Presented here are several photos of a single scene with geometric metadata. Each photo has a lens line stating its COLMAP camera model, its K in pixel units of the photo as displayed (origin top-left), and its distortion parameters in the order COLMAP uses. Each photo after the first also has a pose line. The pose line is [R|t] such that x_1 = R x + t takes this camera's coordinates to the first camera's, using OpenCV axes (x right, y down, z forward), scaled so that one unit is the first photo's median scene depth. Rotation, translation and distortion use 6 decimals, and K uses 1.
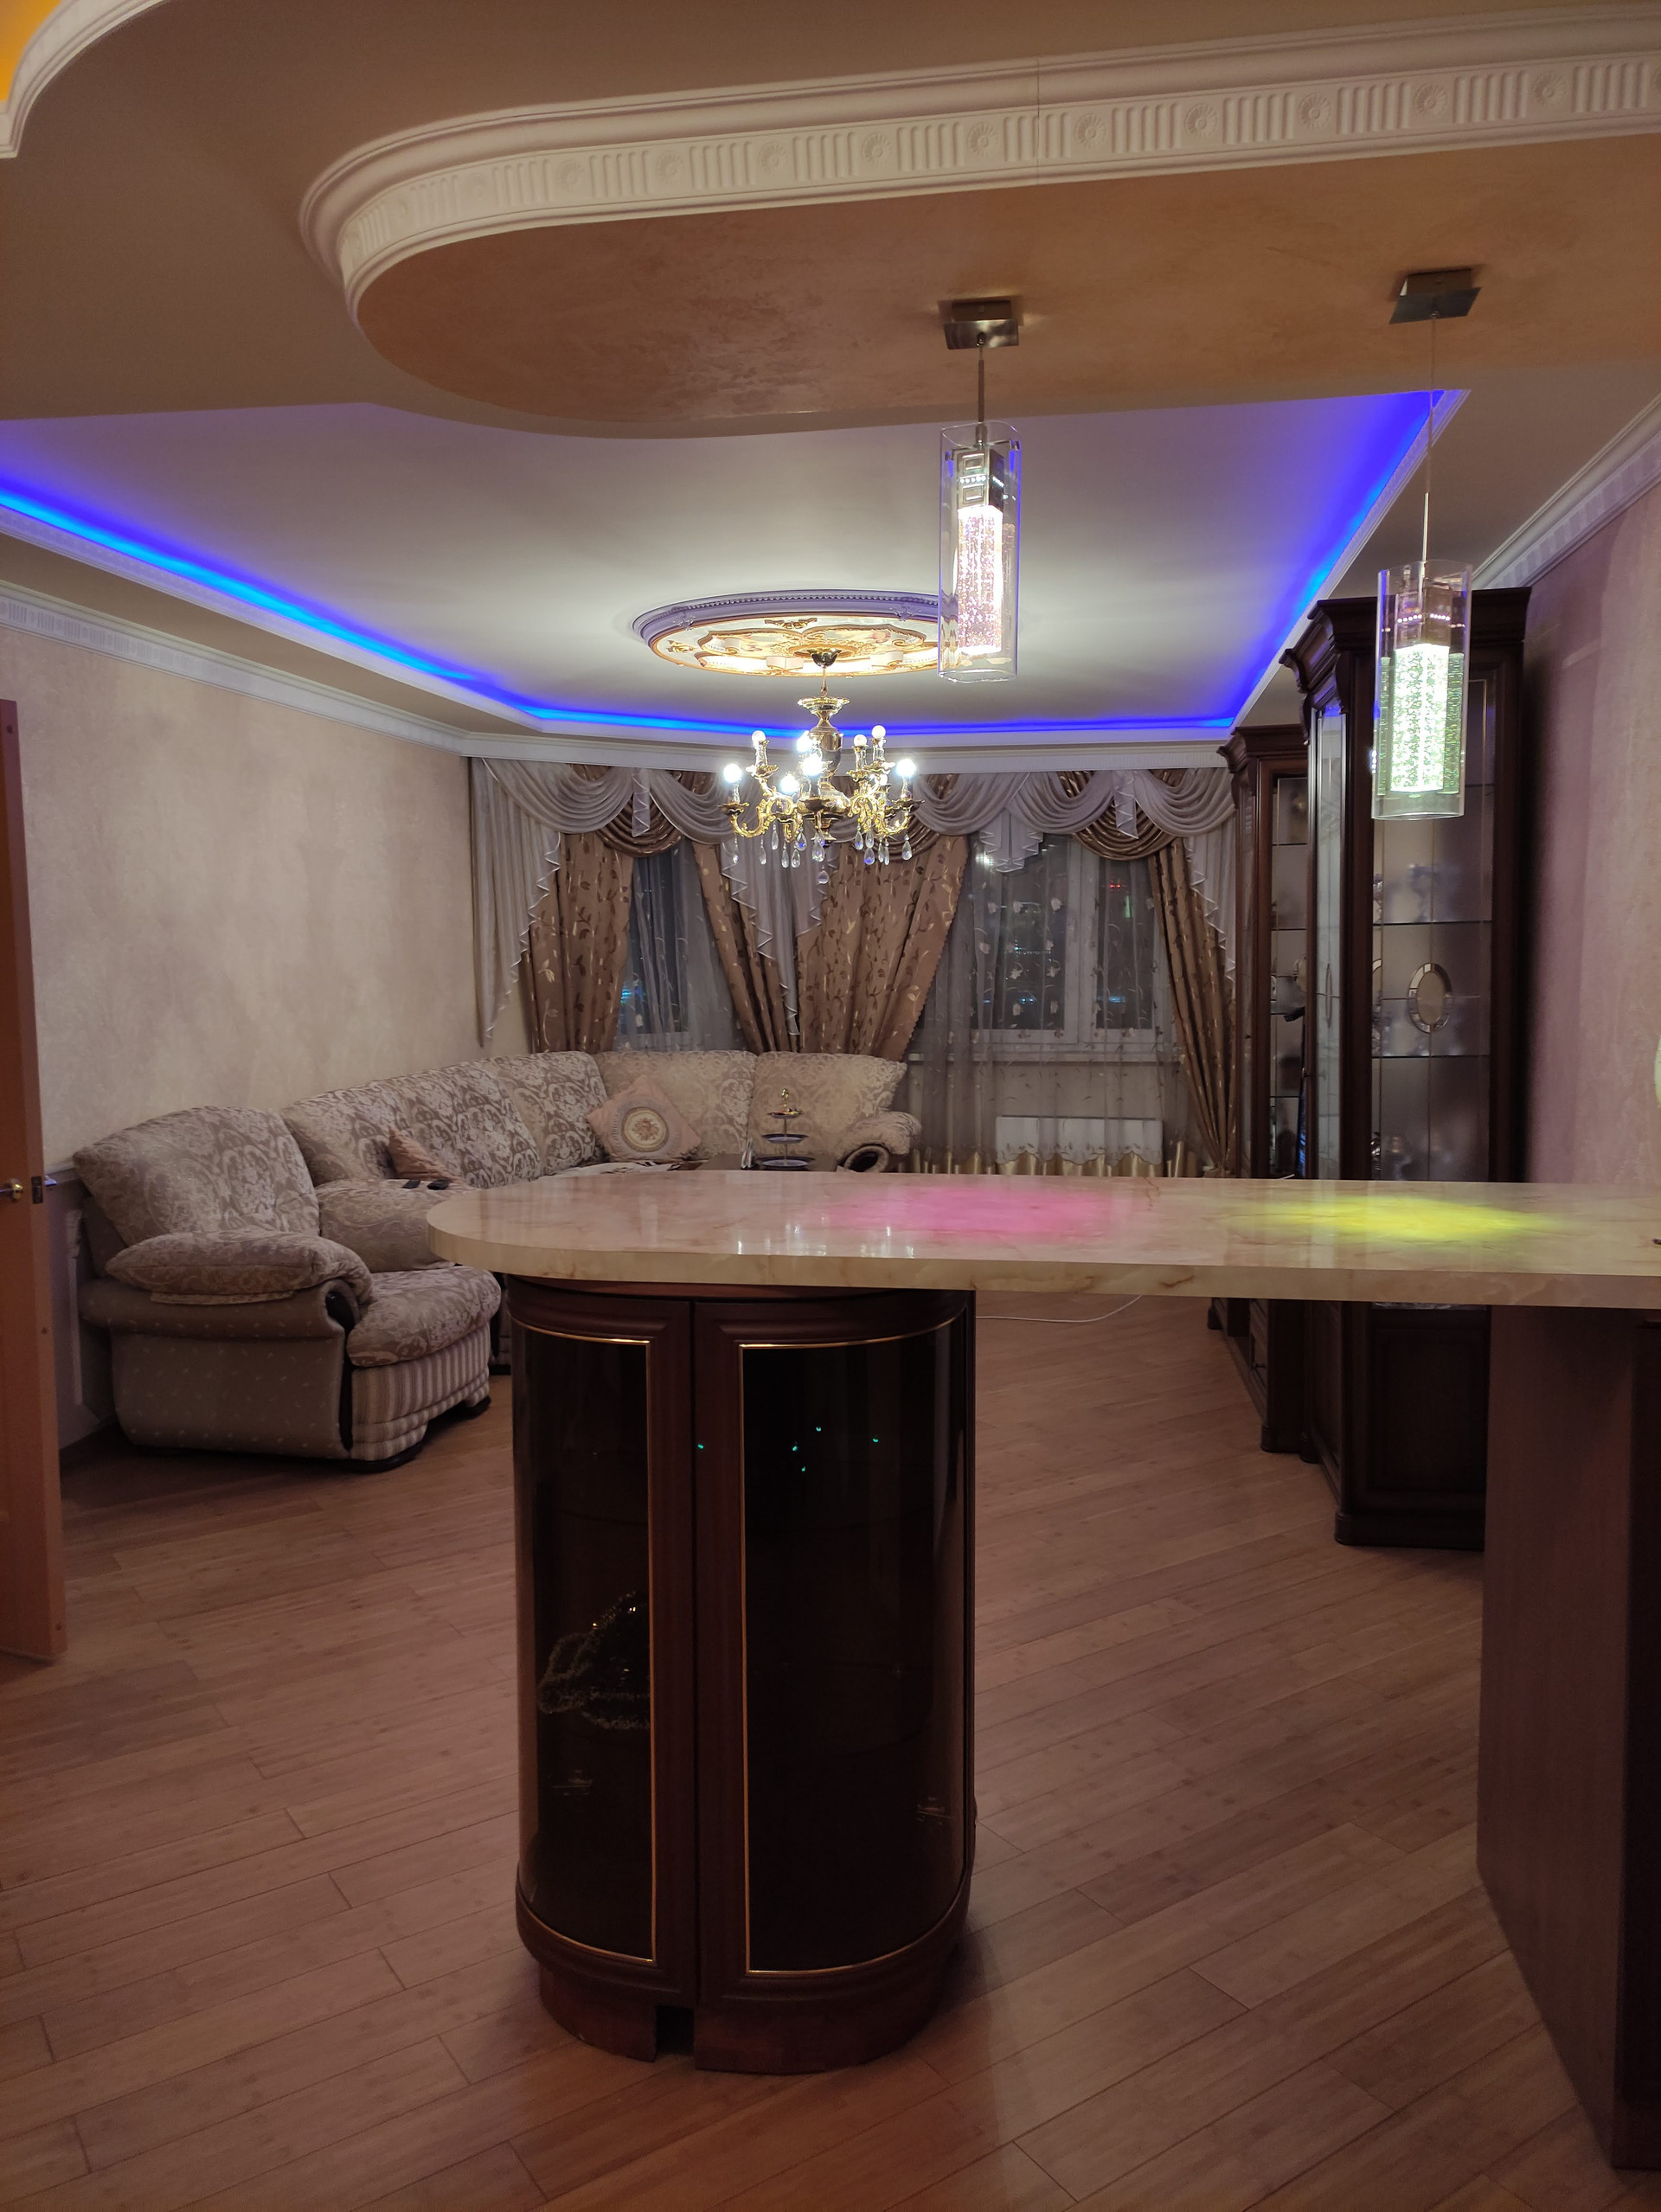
lens RADIAL K [[1653.5, 0, 825.3], [0, 1653.5, 1099.8], [0, 0, 1]] dist [0.068831, 0.000873]
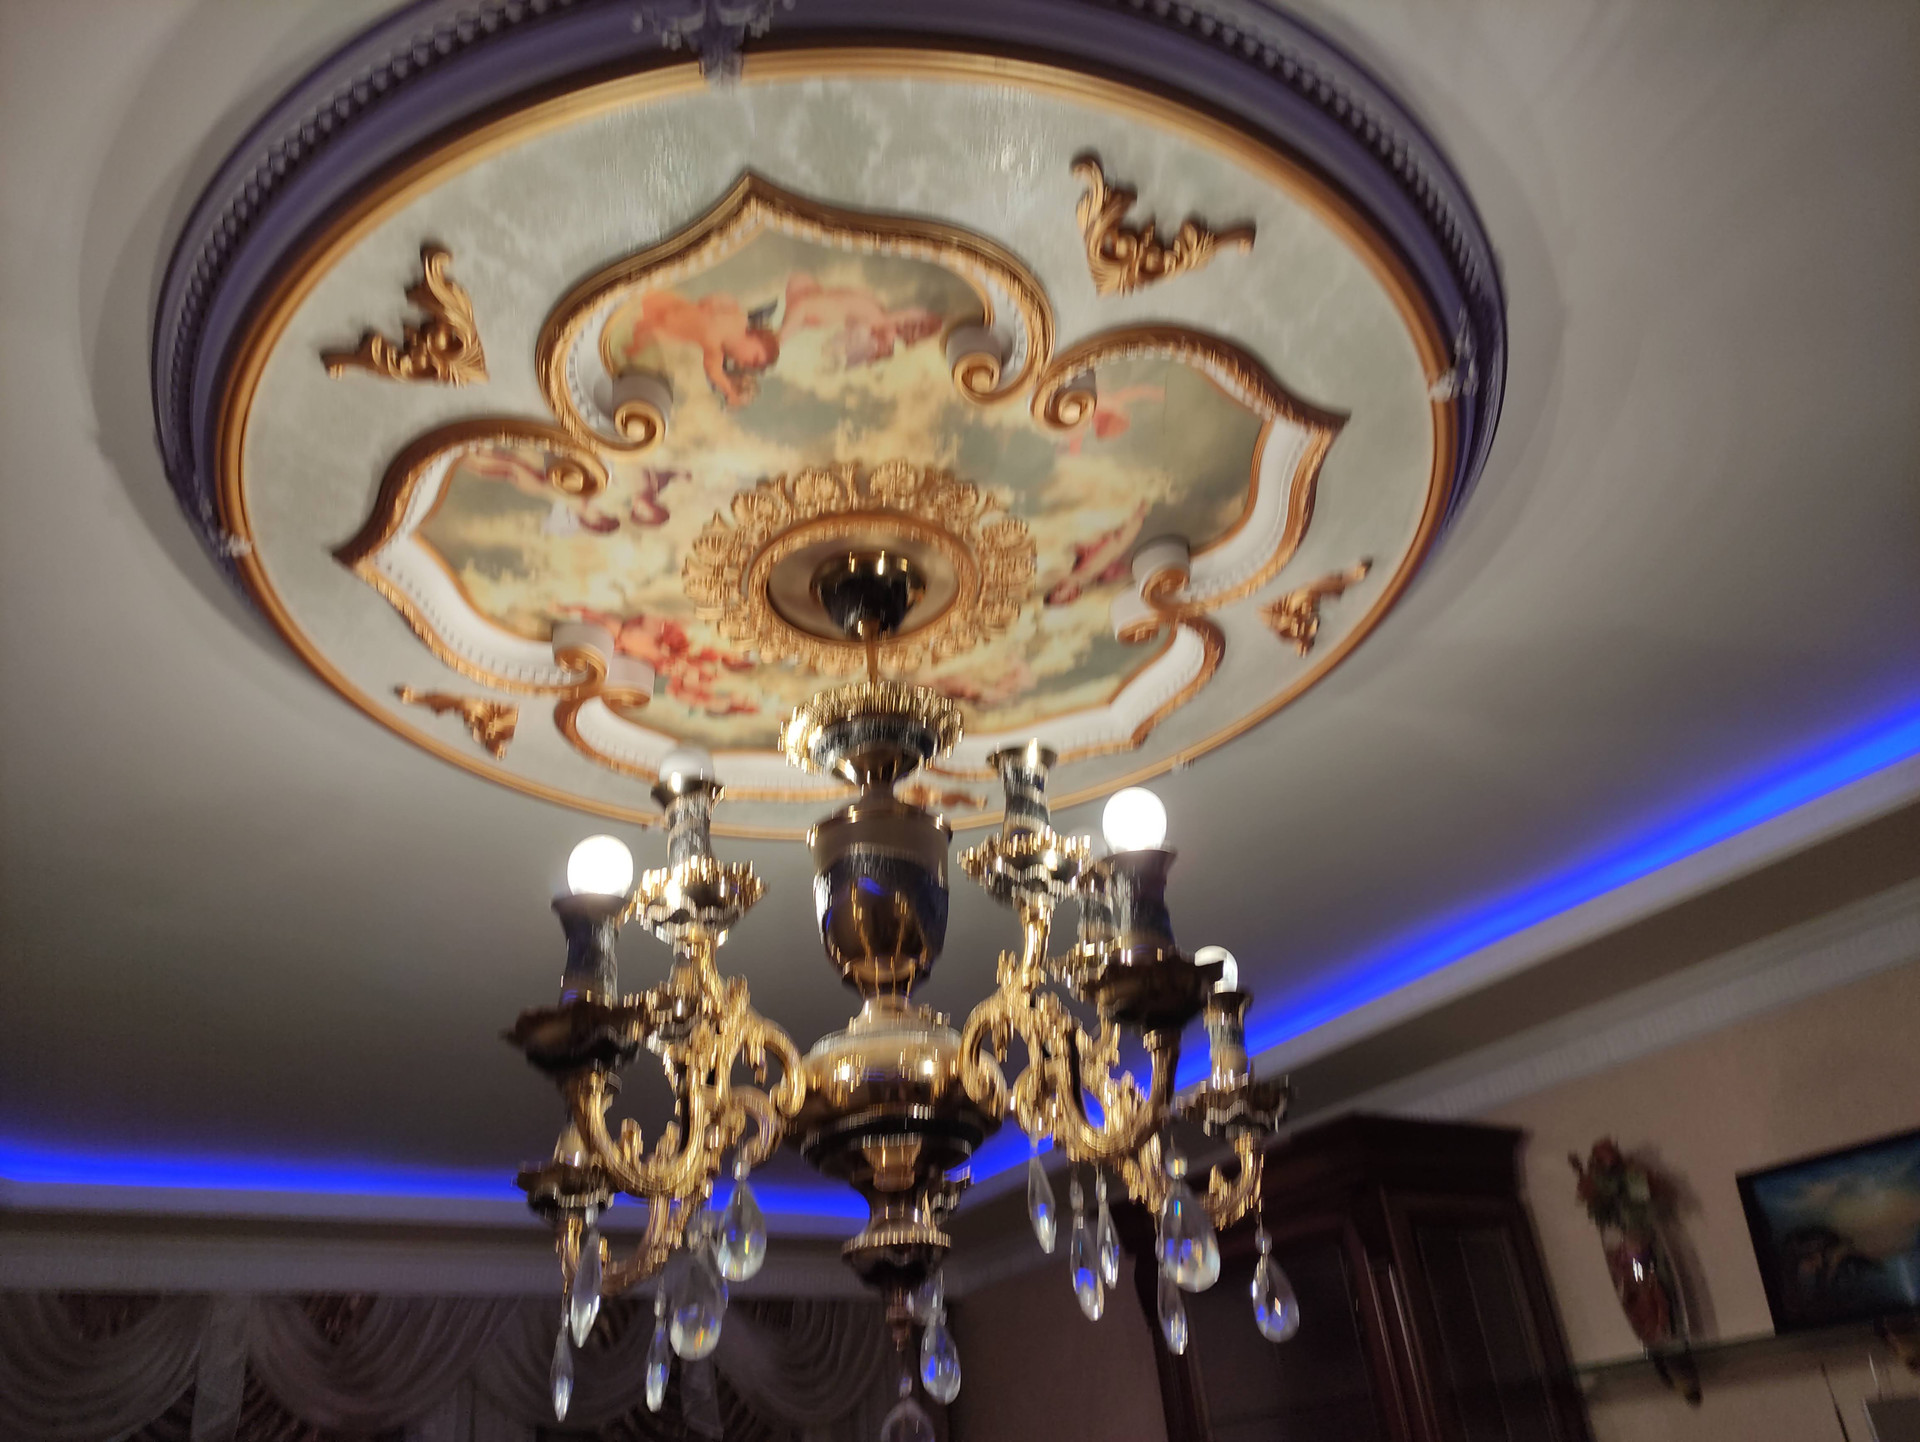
lens RADIAL K [[1428.0, 0, 943.0], [0, 1428.0, 728.3], [0, 0, 1]] dist [0.042327, -0.020681]
pose [[0.753301, 0.285402, 0.592523, -0.093817], [0.140170, 0.810563, -0.568631, -0.071766], [-0.642565, 0.511404, 0.570593, 0.596746]]
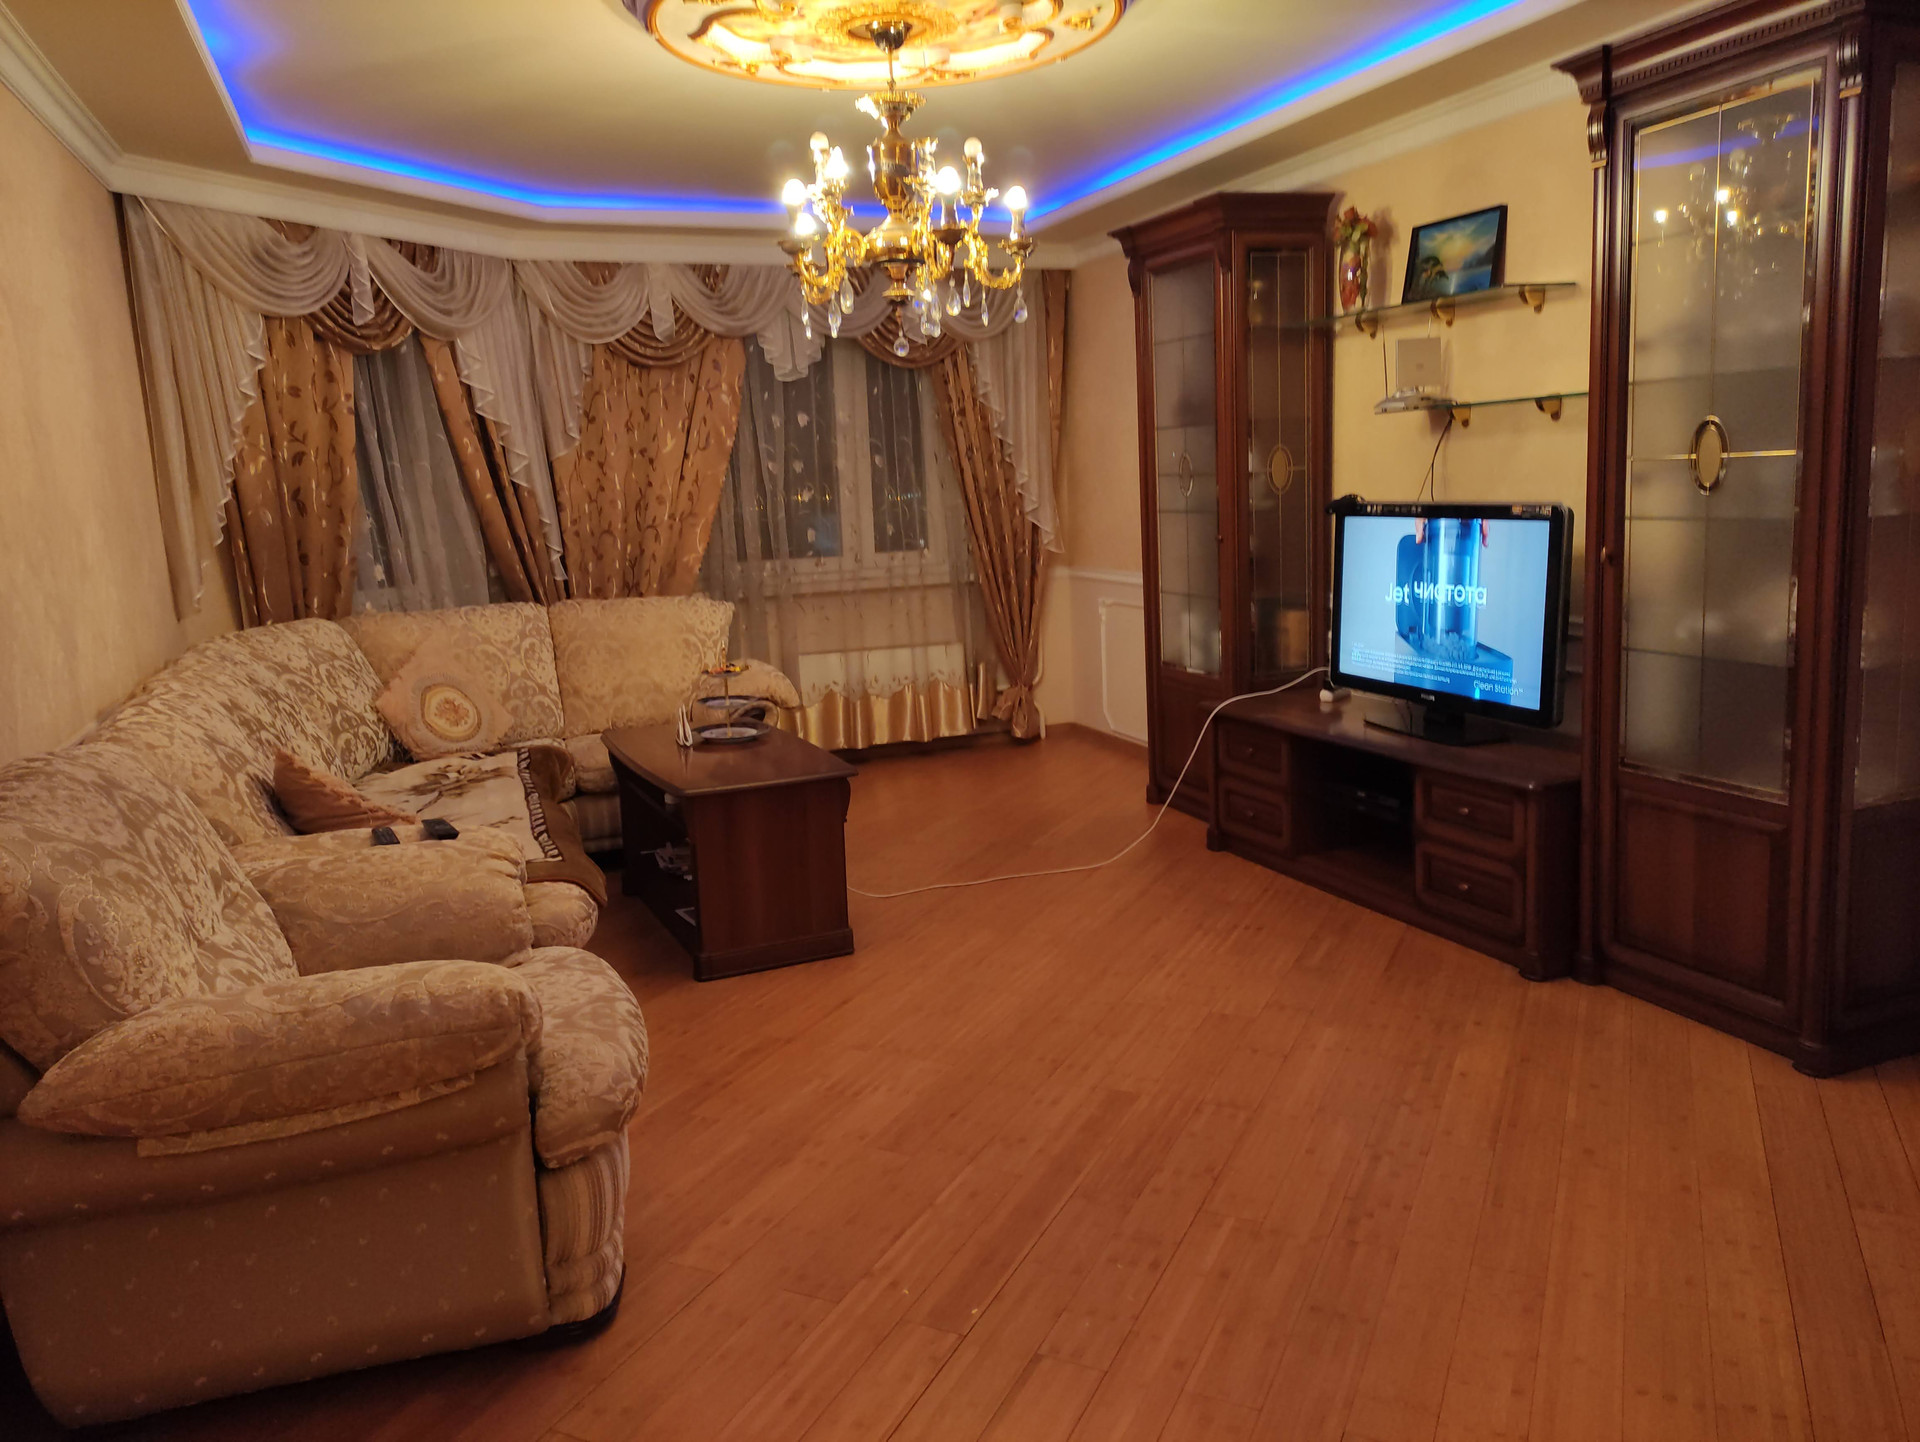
lens RADIAL K [[1428.0, 0, 957.4], [0, 1428.0, 724.9], [0, 0, 1]] dist [0.042327, -0.020681]
pose [[0.859248, -0.117535, 0.497875, -0.227425], [0.086017, 0.992586, 0.085872, -0.012584], [-0.504276, -0.030960, 0.862987, 0.297918]]
